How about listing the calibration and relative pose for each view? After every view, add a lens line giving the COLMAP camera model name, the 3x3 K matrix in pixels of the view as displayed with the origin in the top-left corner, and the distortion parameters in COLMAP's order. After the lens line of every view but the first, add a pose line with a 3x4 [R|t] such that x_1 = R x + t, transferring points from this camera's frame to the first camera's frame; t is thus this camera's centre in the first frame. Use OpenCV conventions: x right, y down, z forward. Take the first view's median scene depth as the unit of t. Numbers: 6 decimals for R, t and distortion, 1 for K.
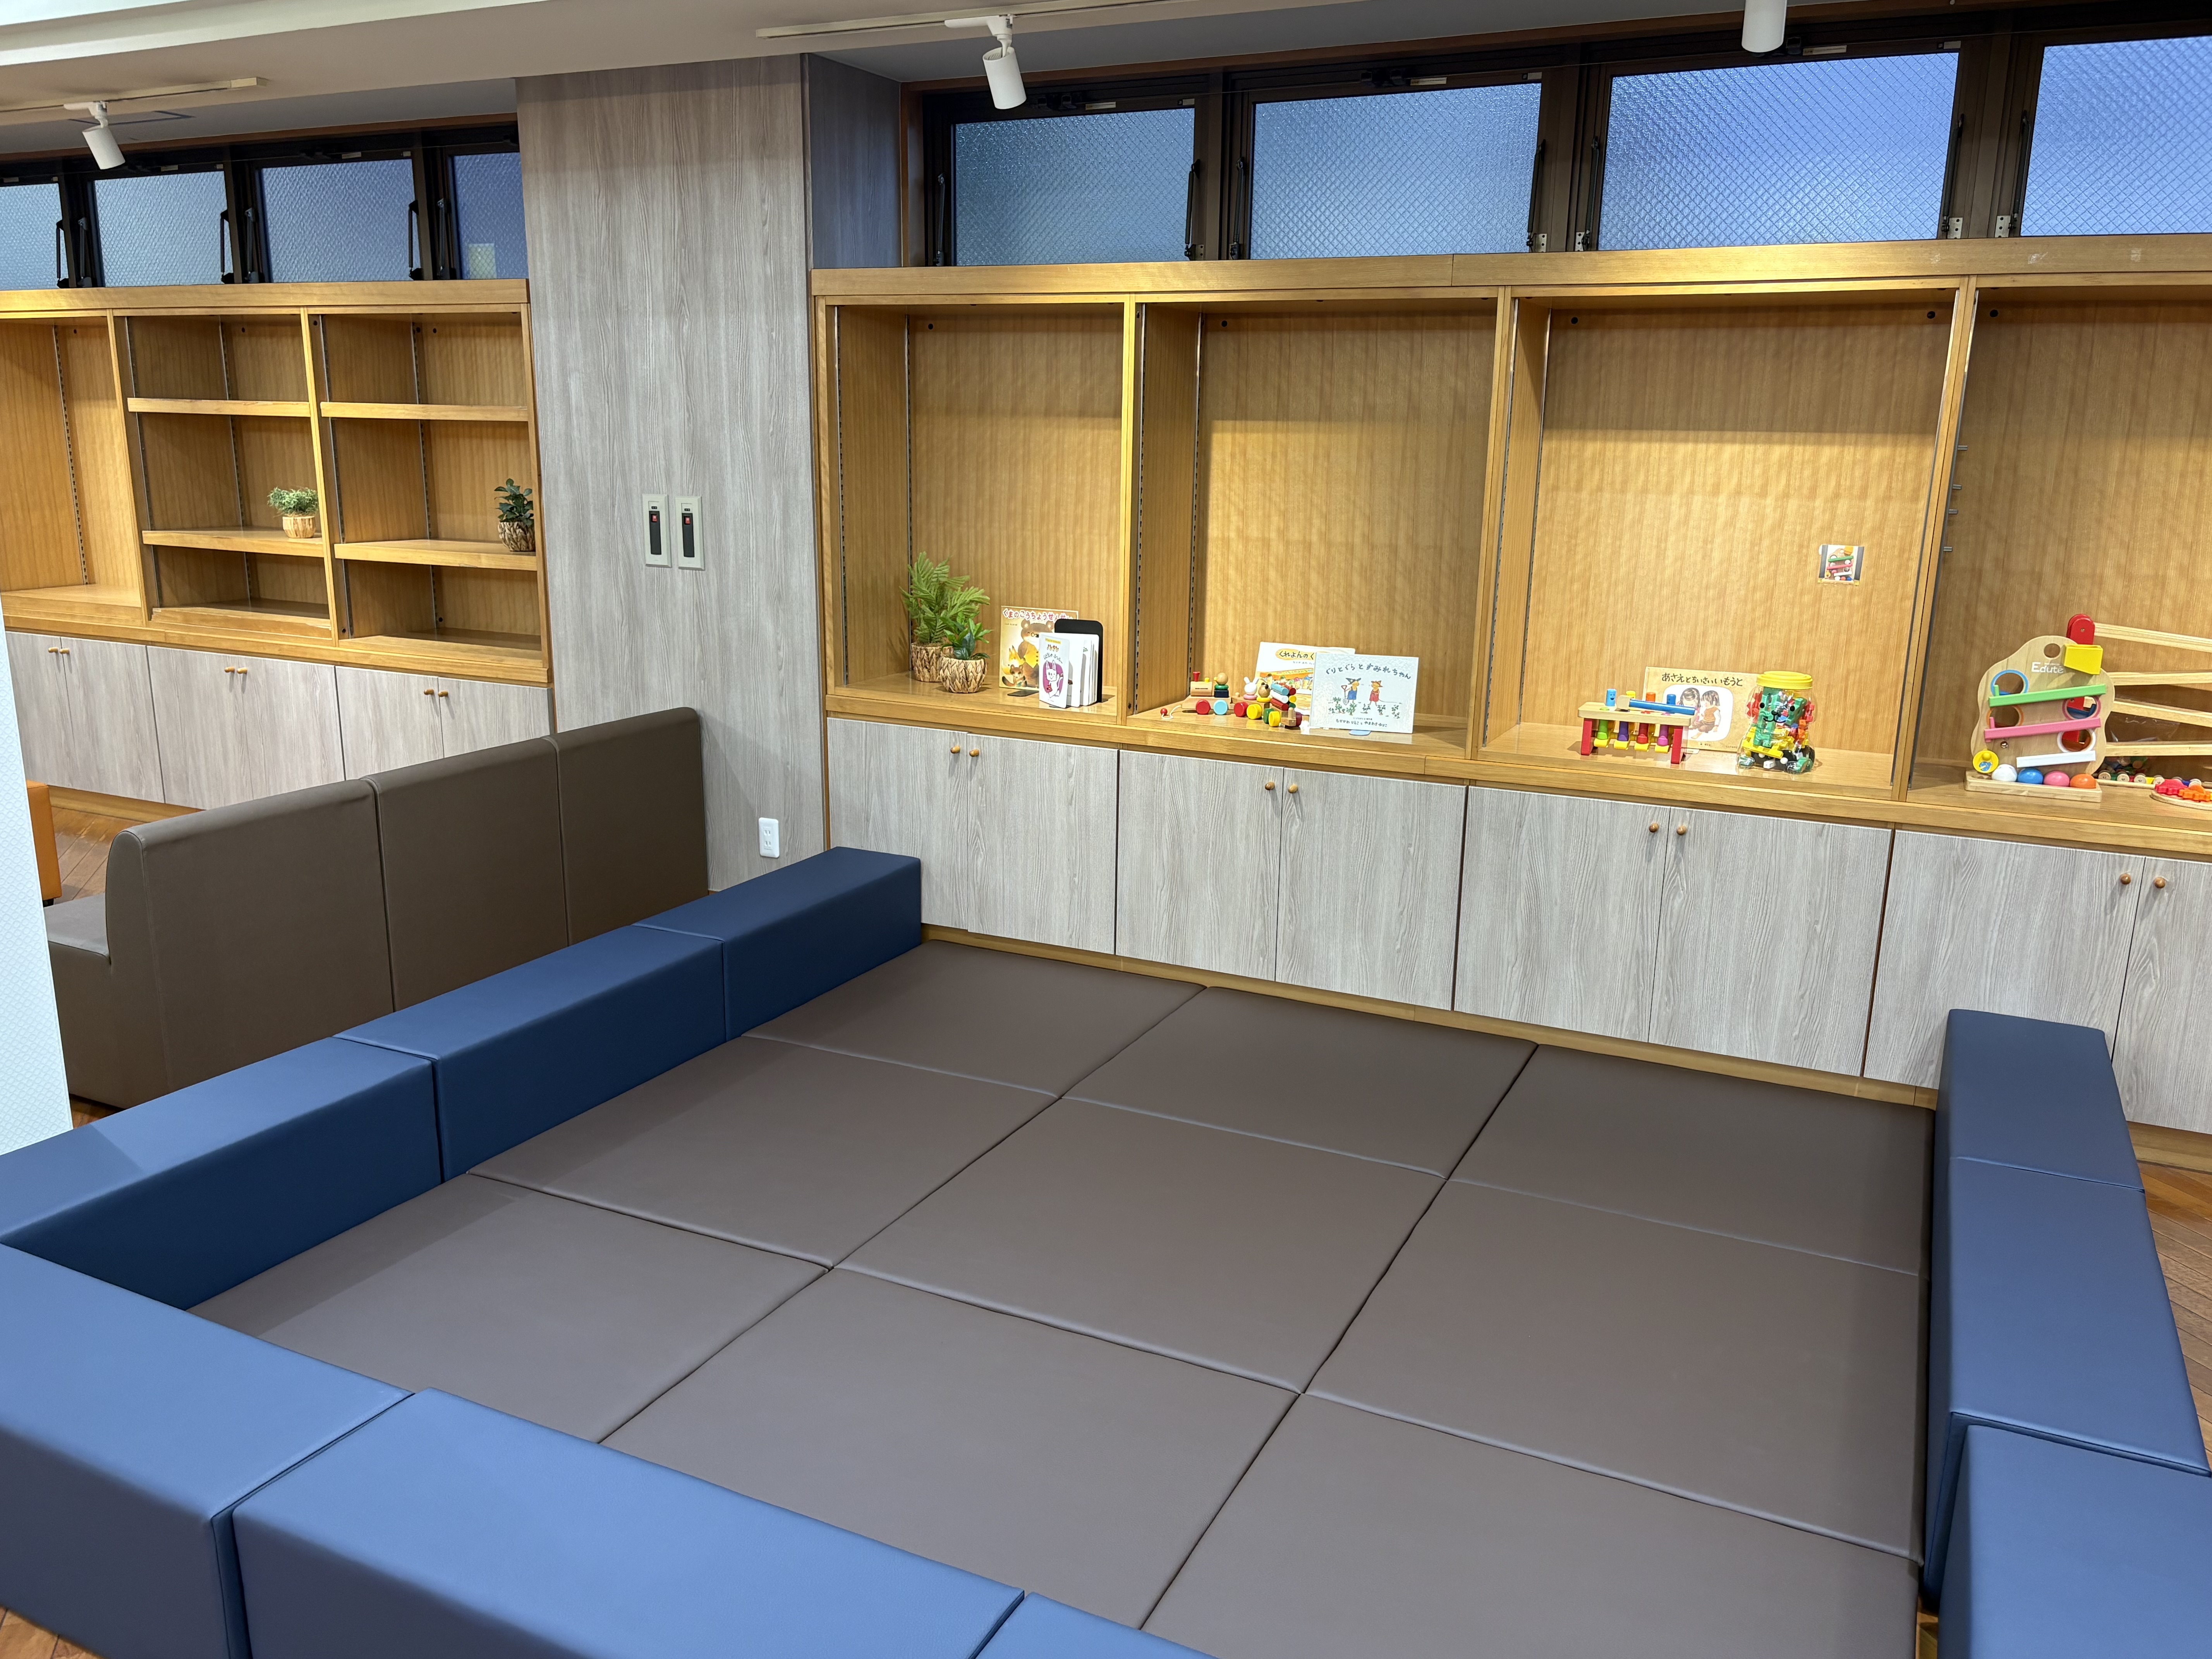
lens RADIAL K [[1730.3, 0, 1106.0], [0, 1730.3, 829.5], [0, 0, 1]] dist [0.070951, -0.169822]
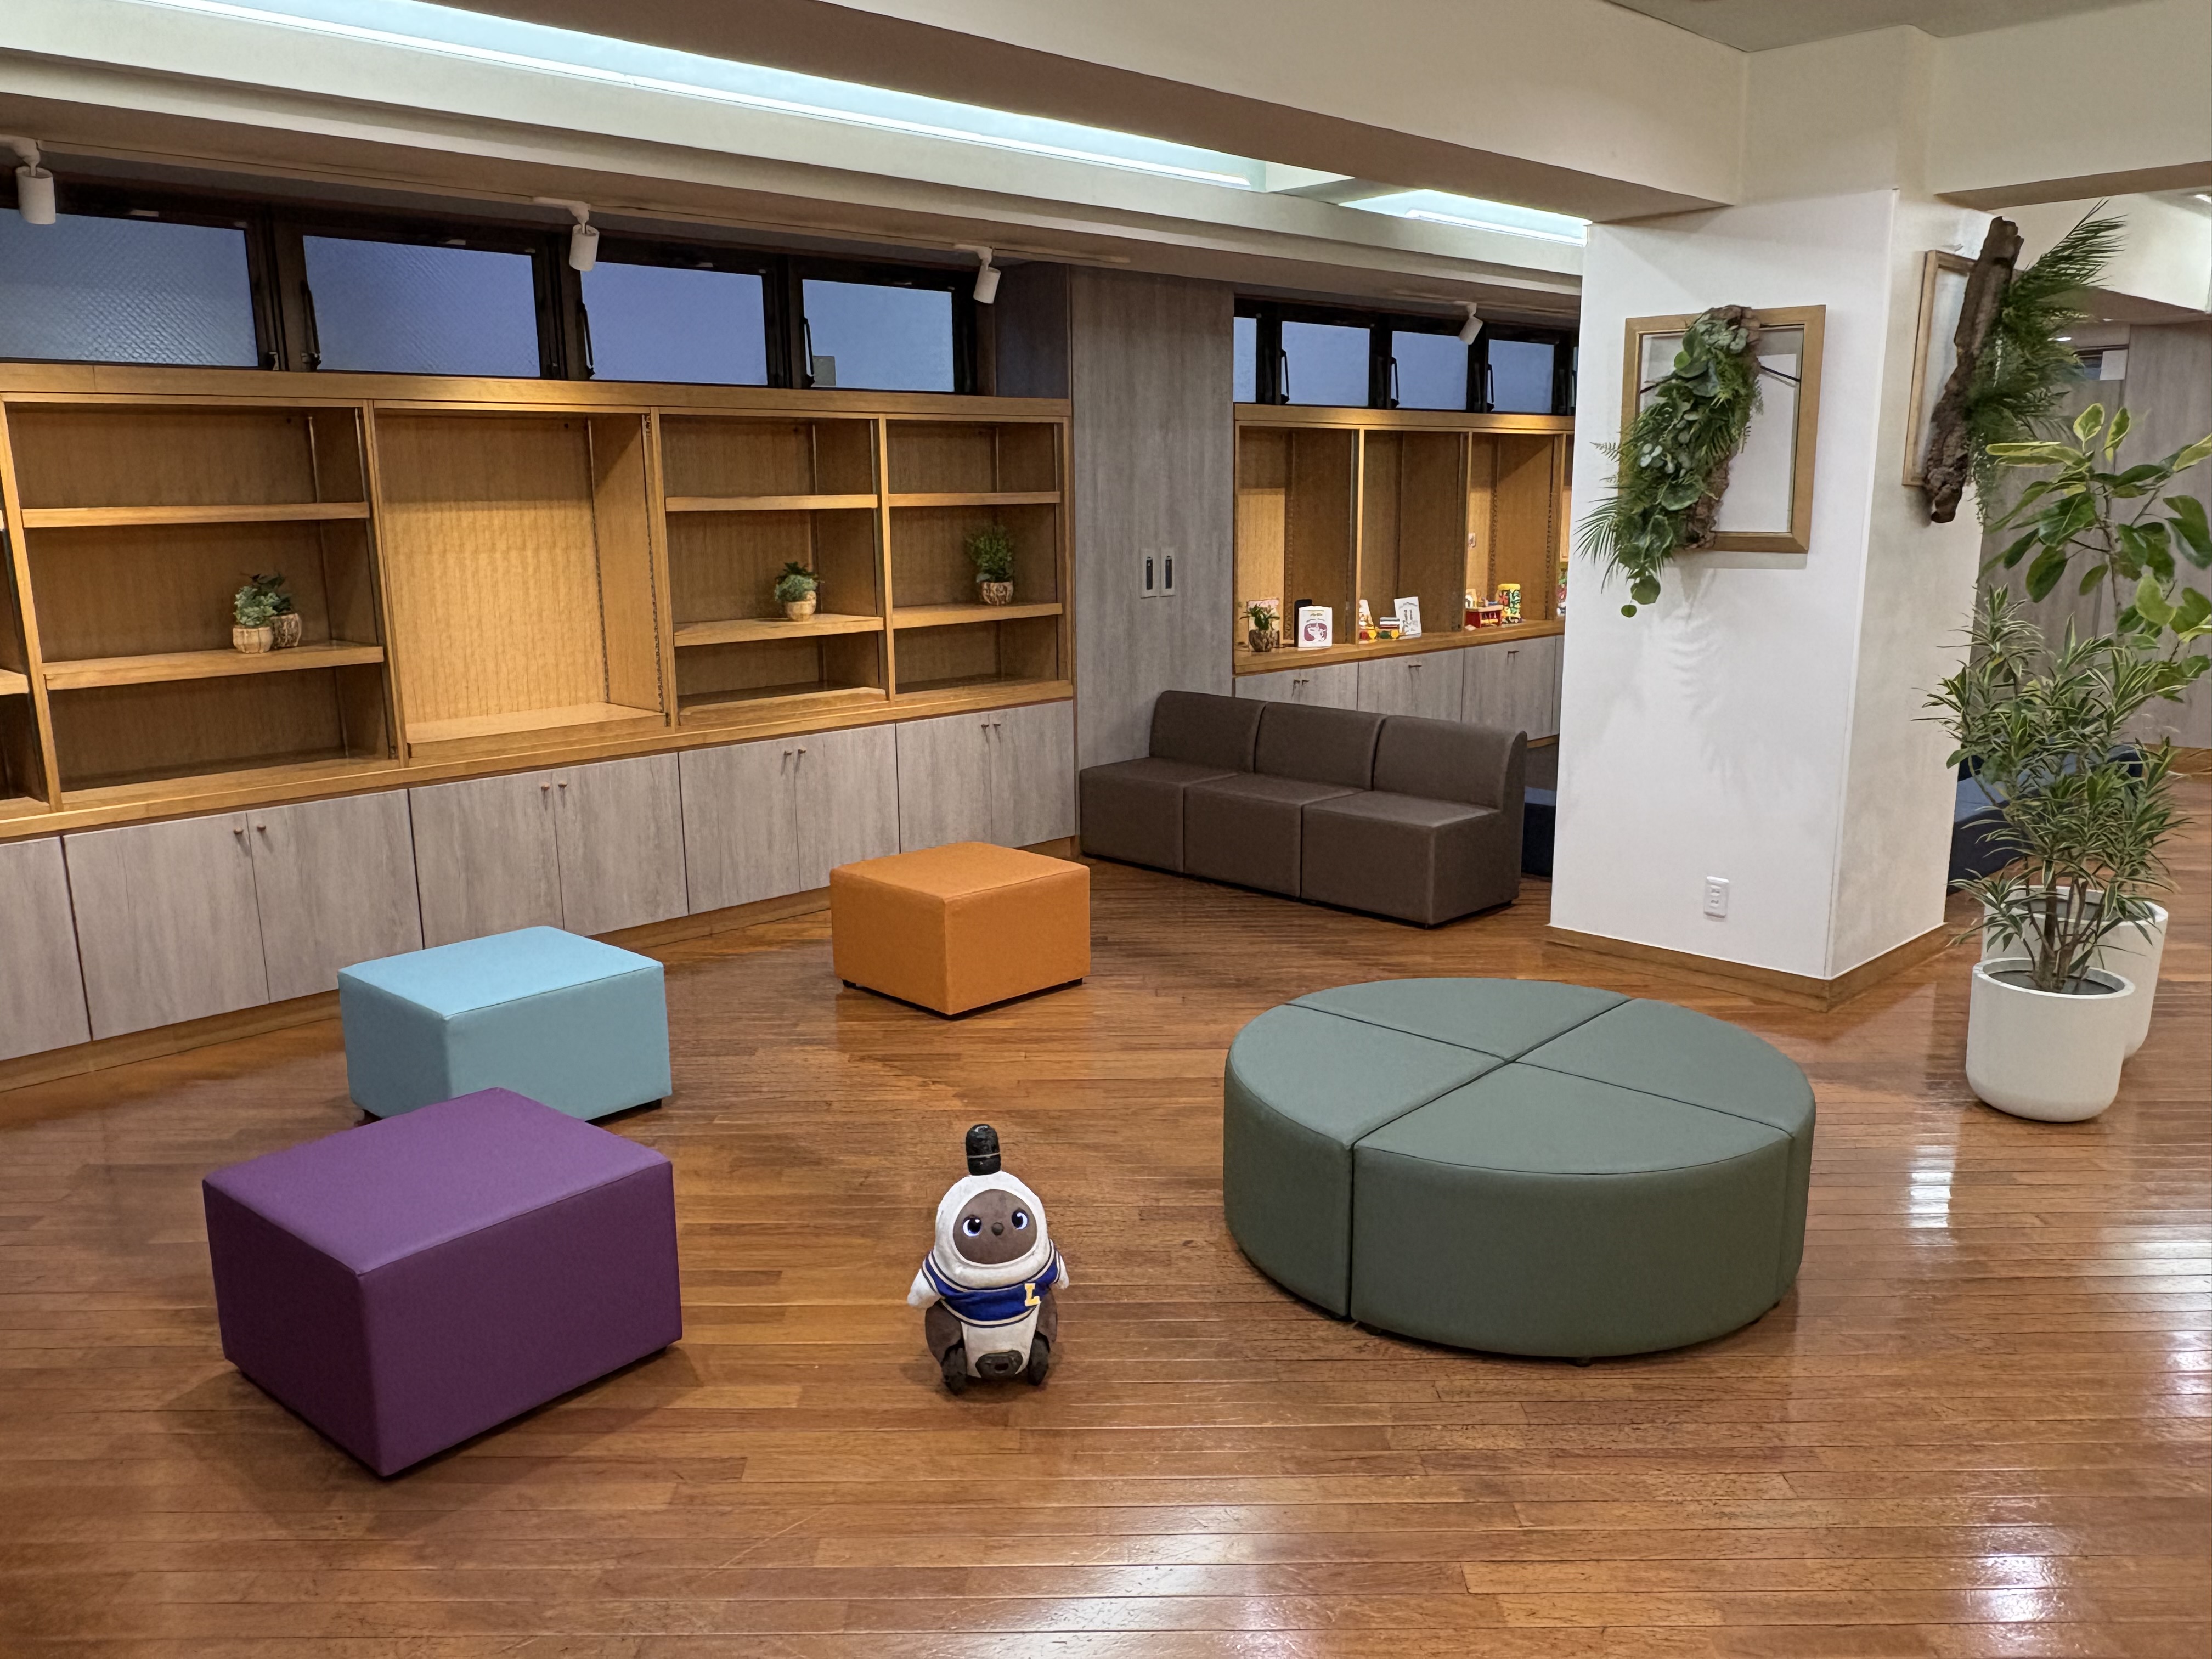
lens RADIAL K [[1636.8, 0, 1116.0], [0, 1636.8, 880.6], [0, 0, 1]] dist [-0.019214, -0.005259]
pose [[0.350935, -0.242165, 0.904544, -1.579687], [0.235470, 0.957763, 0.165058, -0.157377], [-0.906310, 0.155068, 0.393135, 0.520837]]
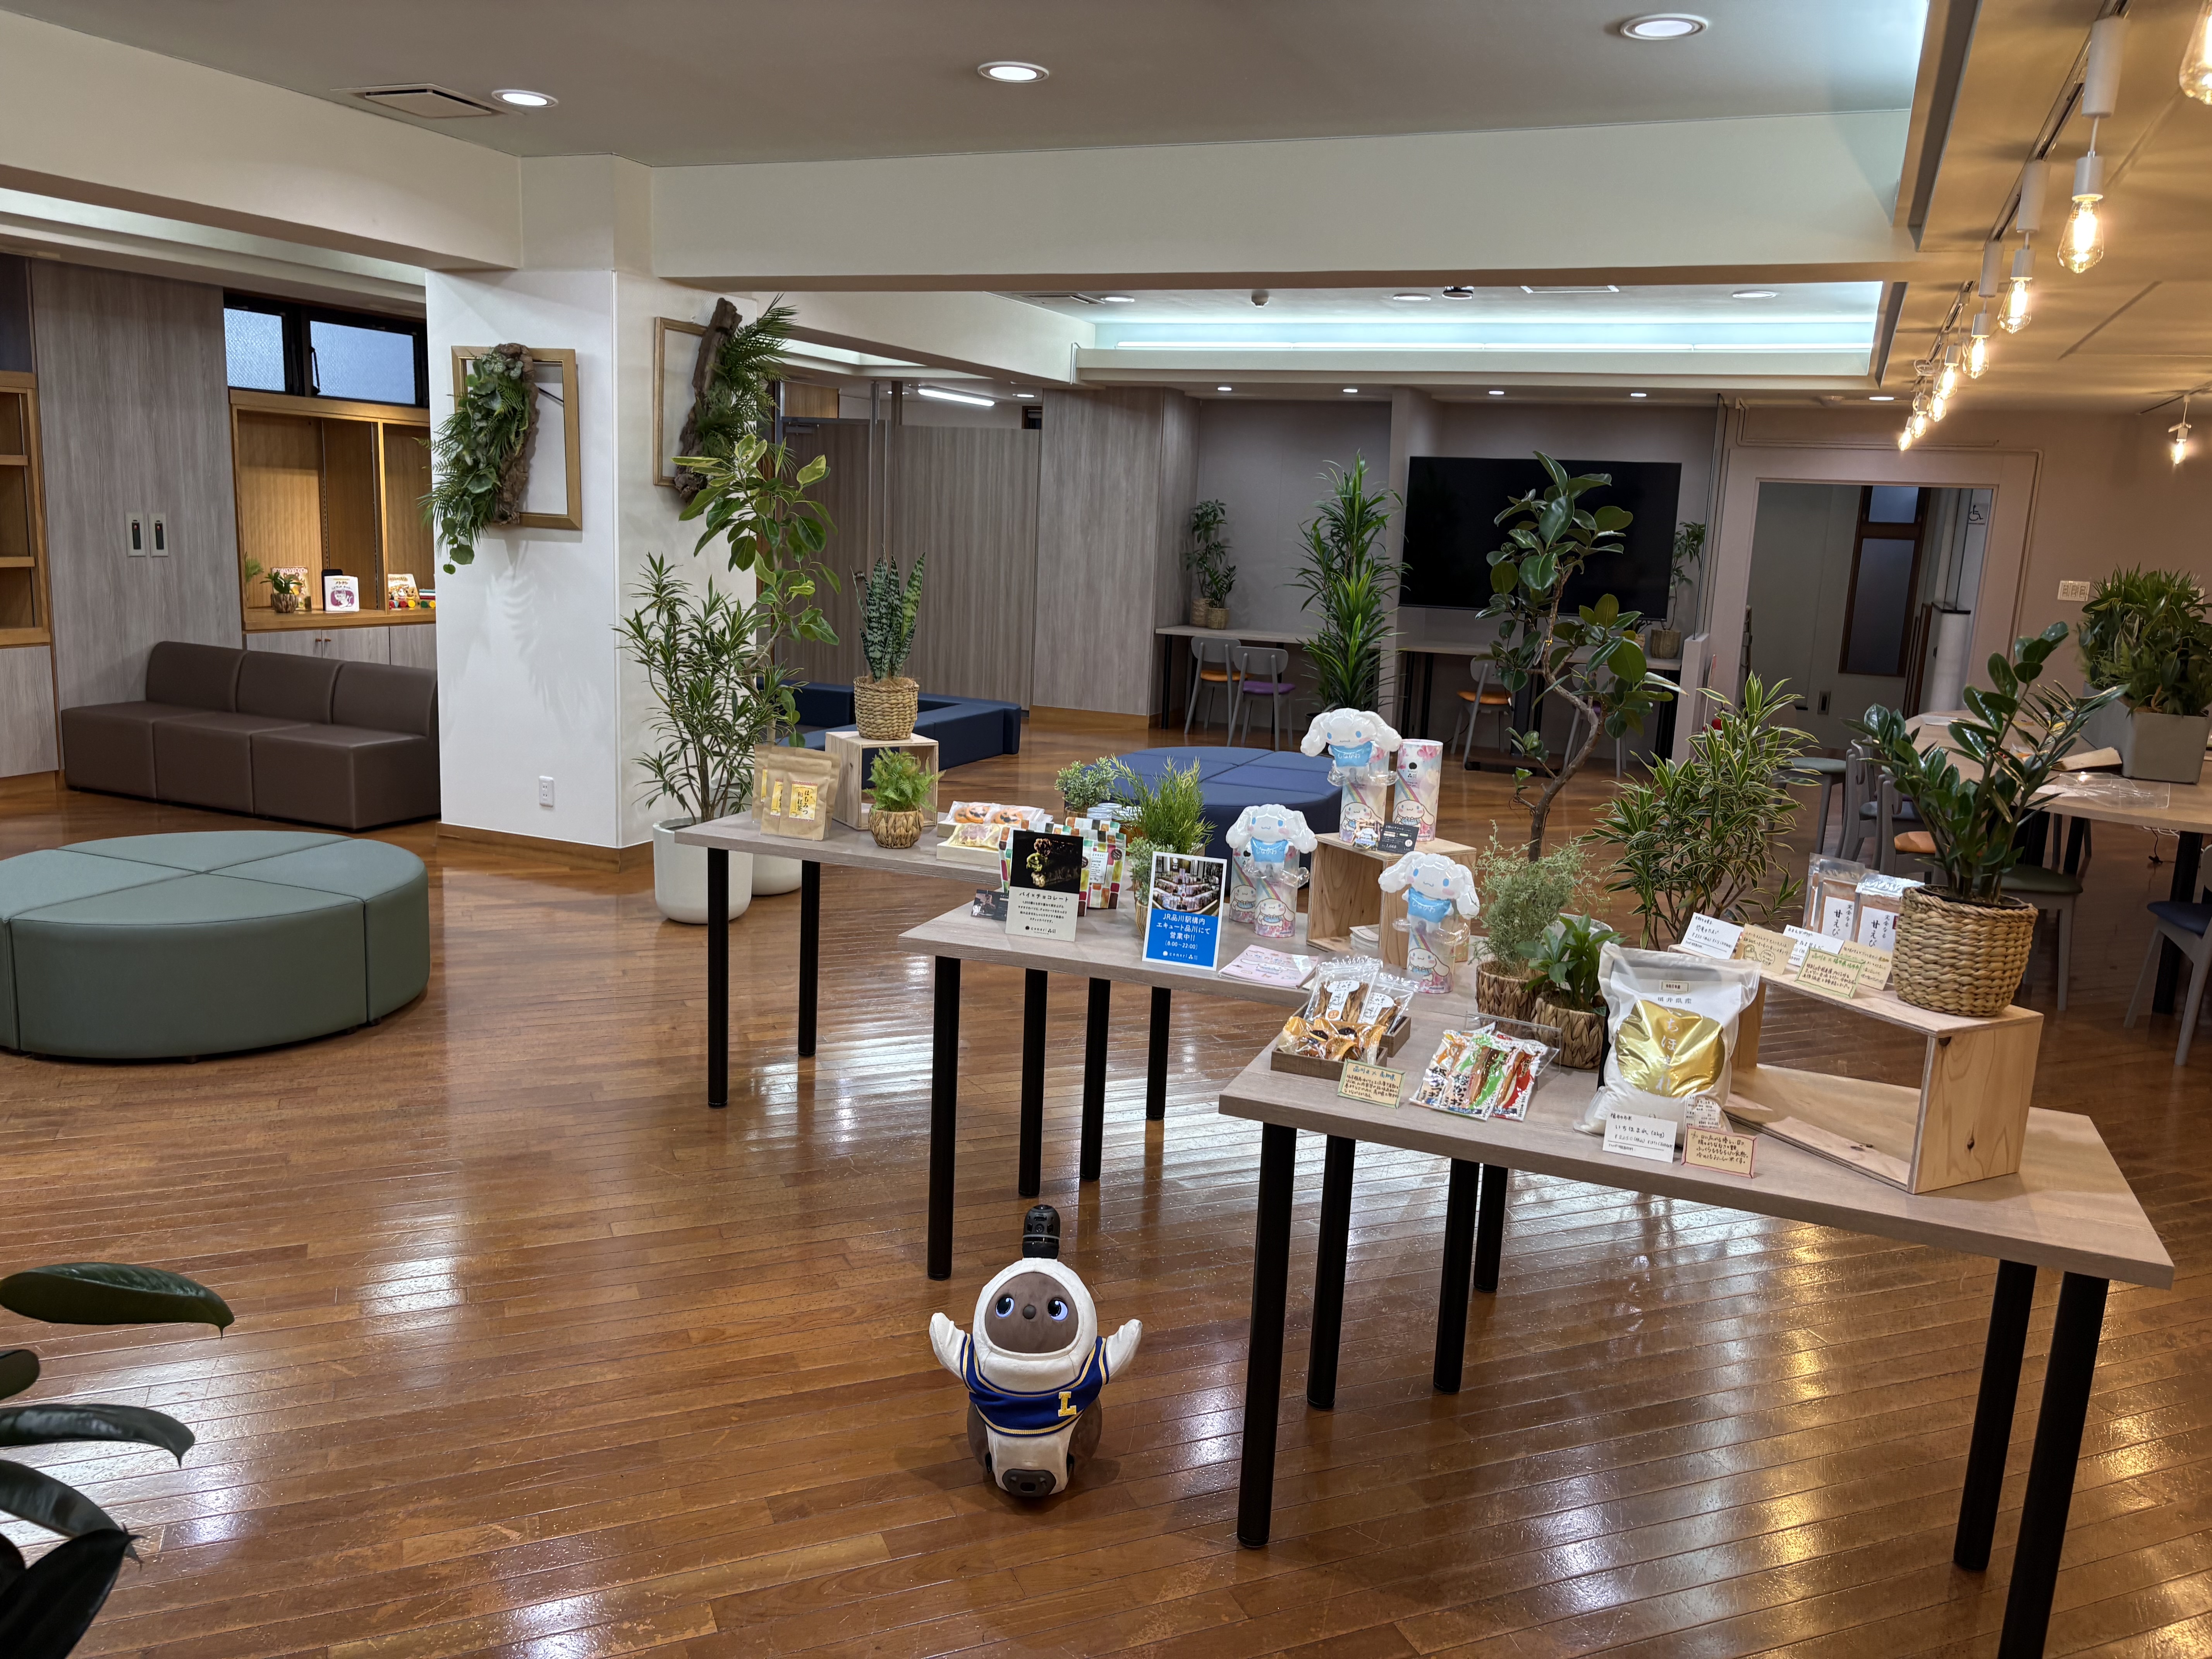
lens RADIAL K [[1609.2, 0, 1106.0], [0, 1609.2, 829.5], [0, 0, 1]] dist [0.029479, -0.032547]
pose [[-0.033867, -0.213859, 0.976277, -1.831724], [0.186622, 0.958303, 0.216395, -0.065585], [-0.981848, 0.189524, 0.007456, 0.145753]]
